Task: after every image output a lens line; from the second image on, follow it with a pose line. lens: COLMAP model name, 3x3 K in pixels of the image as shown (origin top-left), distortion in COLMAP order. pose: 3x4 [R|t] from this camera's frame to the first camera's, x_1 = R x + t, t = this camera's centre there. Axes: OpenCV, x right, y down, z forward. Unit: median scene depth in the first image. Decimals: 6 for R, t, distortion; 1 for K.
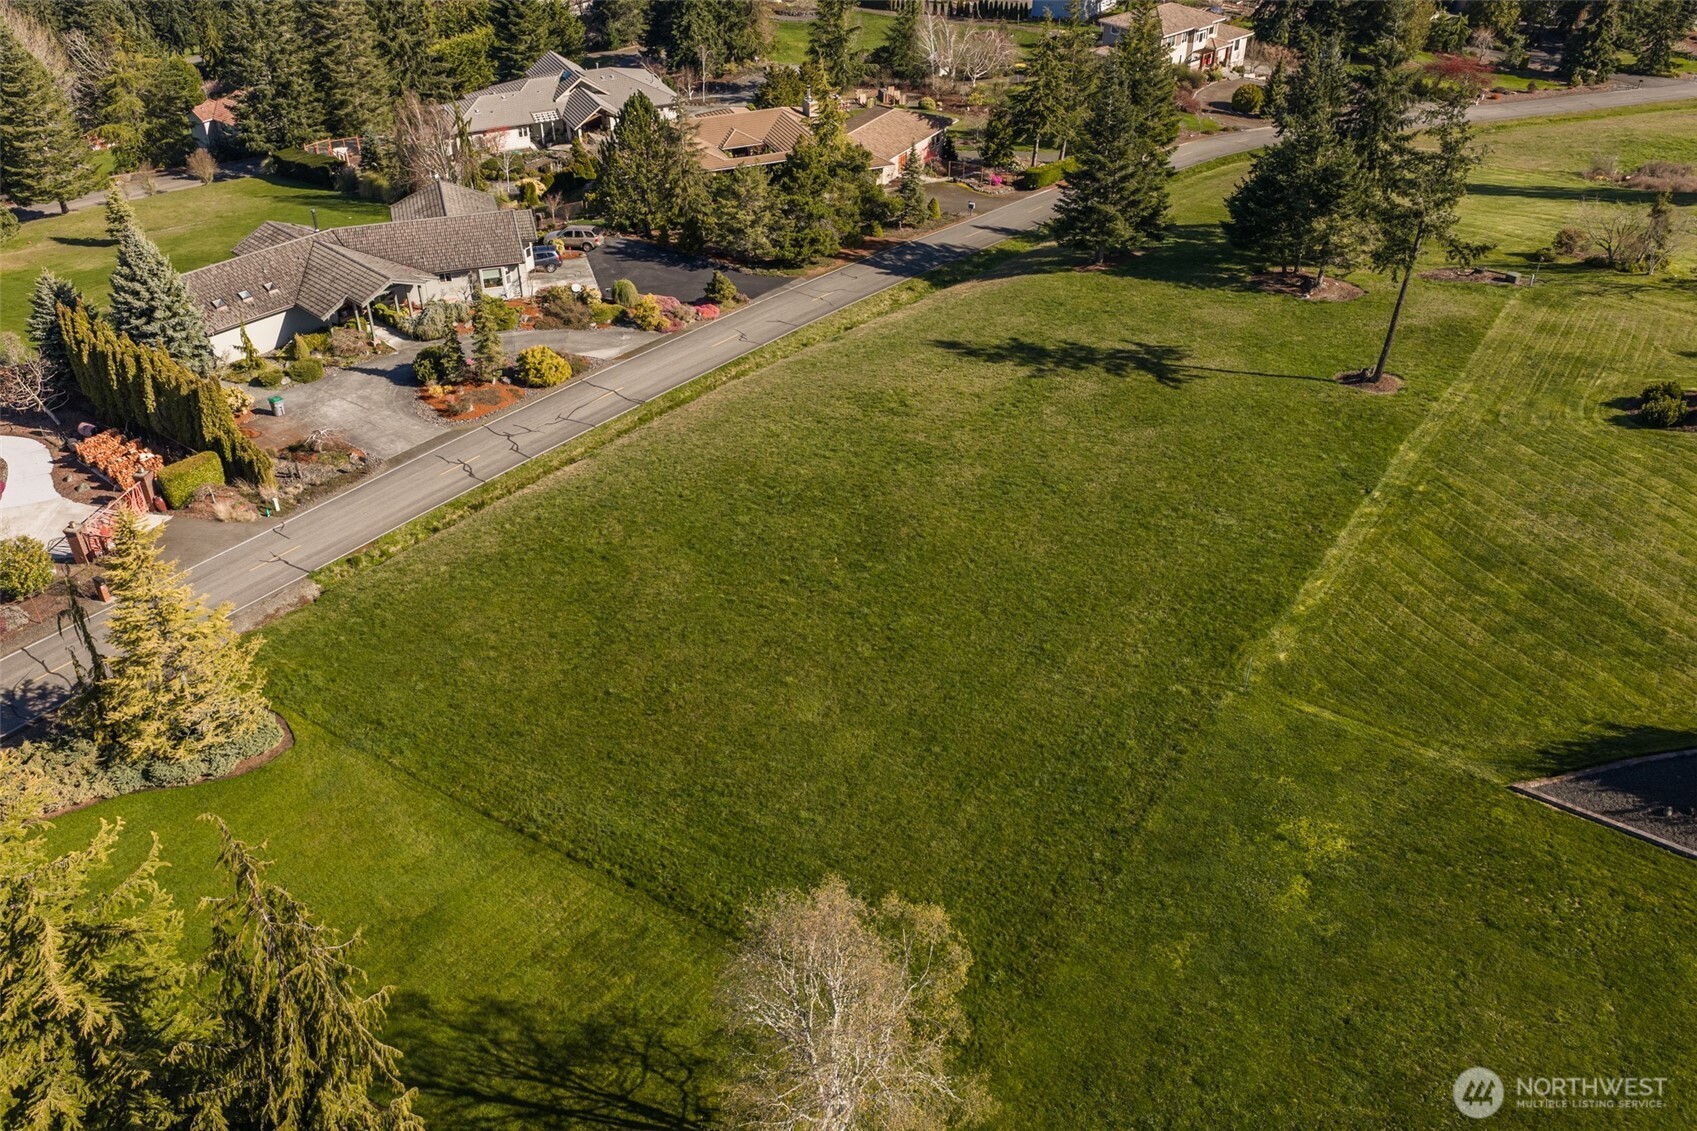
lens RADIAL K [[1409.3, 0, 848.5], [0, 1409.3, 565.5], [0, 0, 1]] dist [0.019313, -0.039596]
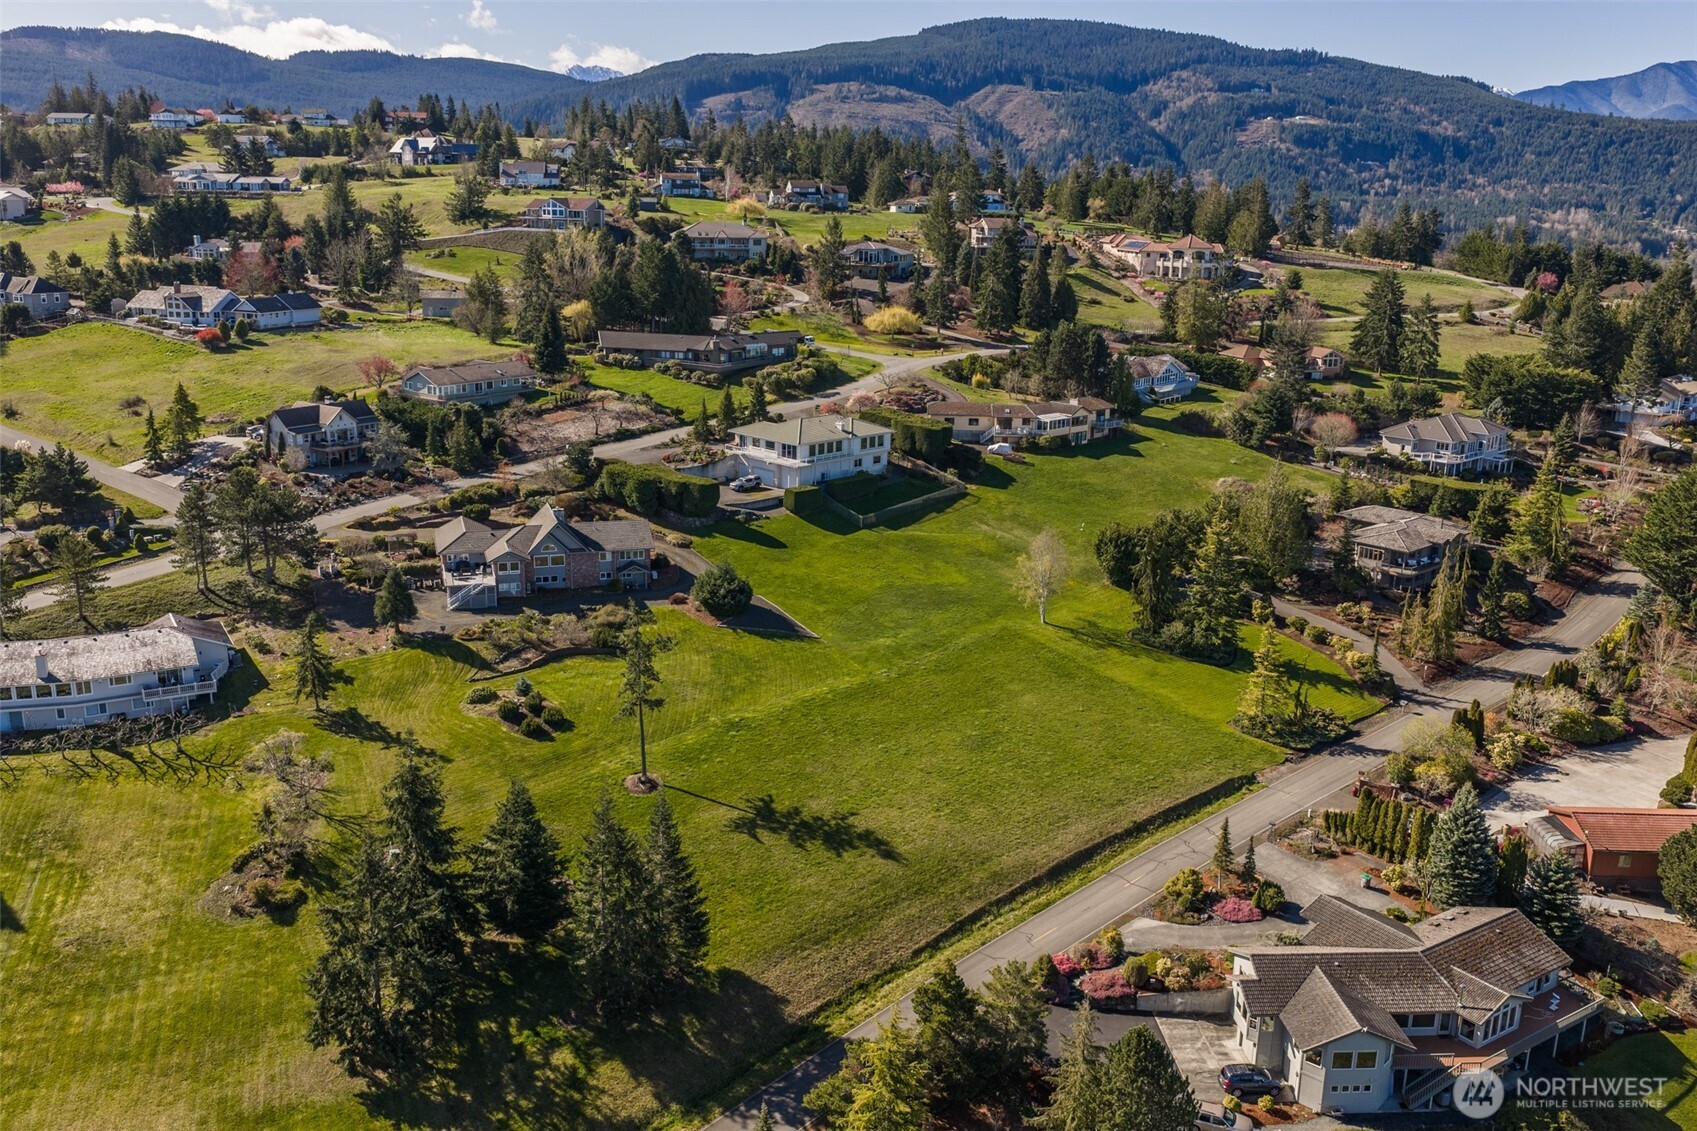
lens RADIAL K [[1441.4, 0, 851.7], [0, 1441.4, 560.9], [0, 0, 1]] dist [0.035731, -0.082324]
pose [[-0.972156, -0.078348, 0.220848, -0.186419], [0.117307, 0.653150, 0.748087, -1.407230], [-0.202858, 0.753165, -0.625773, 1.689876]]
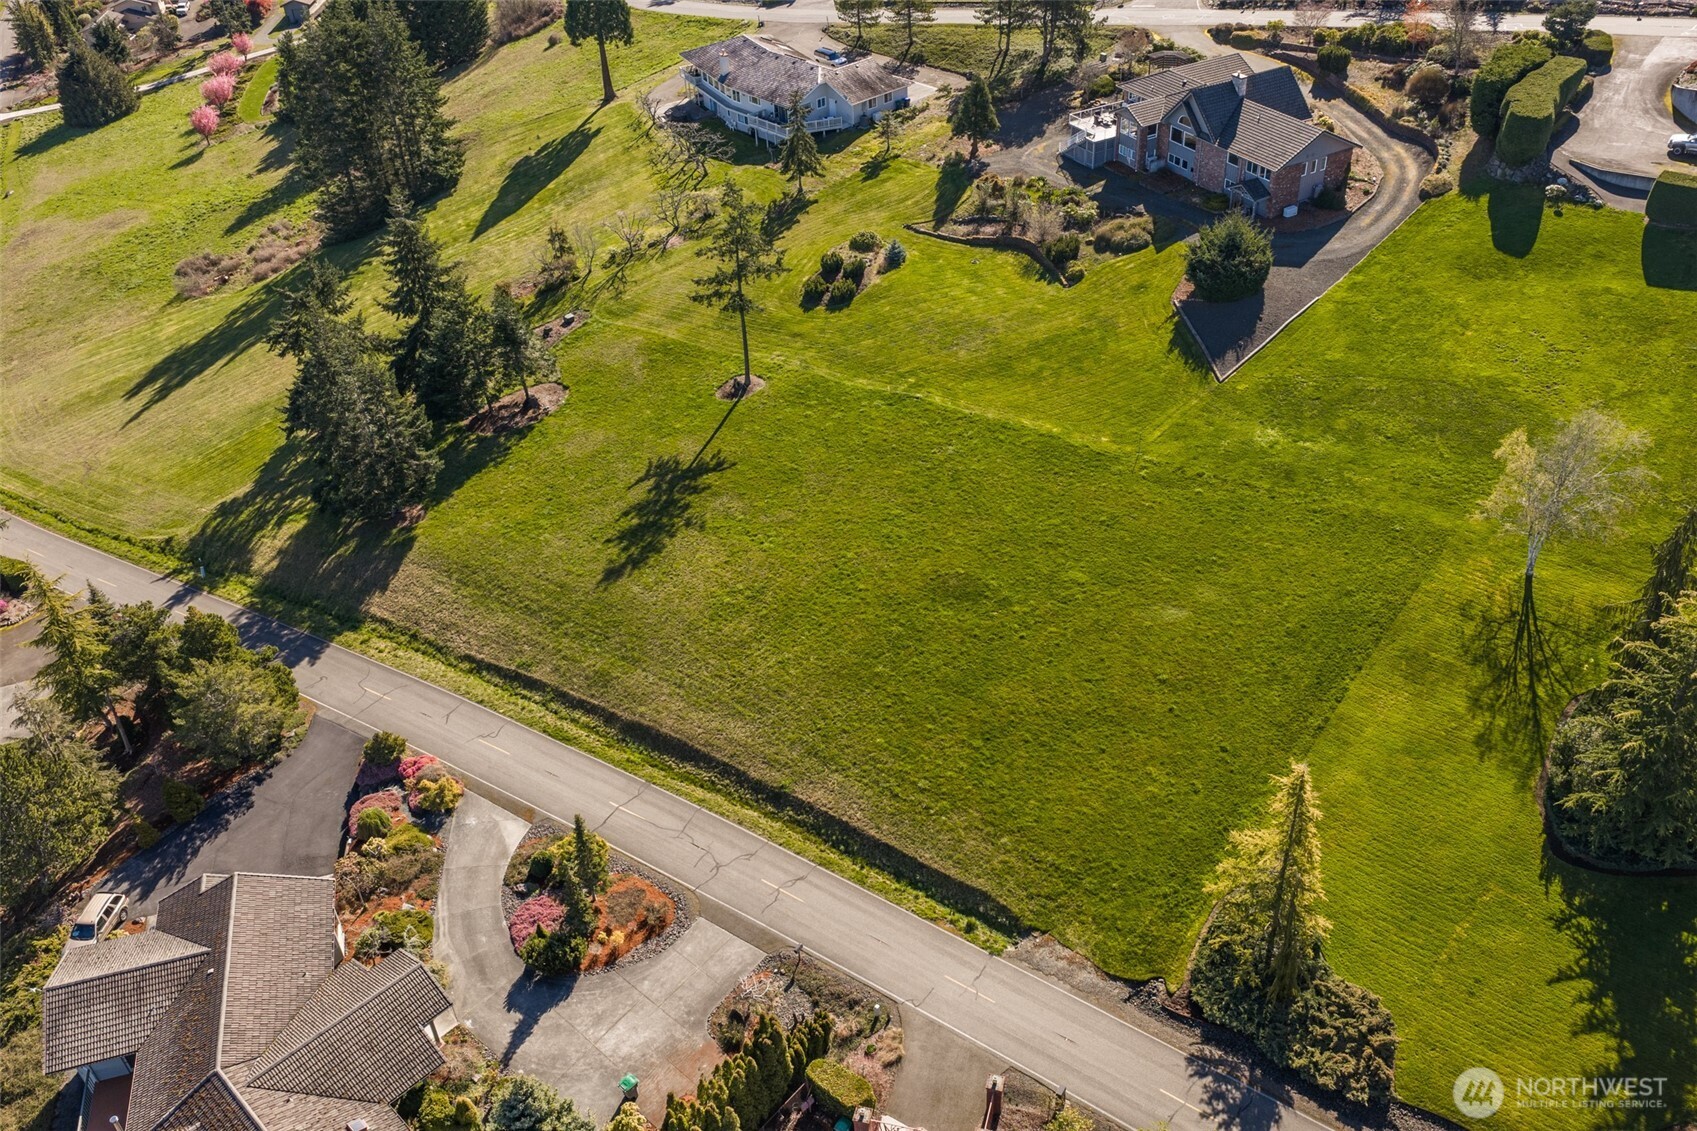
lens RADIAL K [[1458.3, 0, 849.6], [0, 1458.3, 563.2], [0, 0, 1]] dist [0.010215, -0.016701]
pose [[0.031448, -0.592405, 0.805027, -0.846587], [0.610864, 0.648888, 0.453641, -0.574977], [-0.791111, 0.477495, 0.382285, 0.421308]]
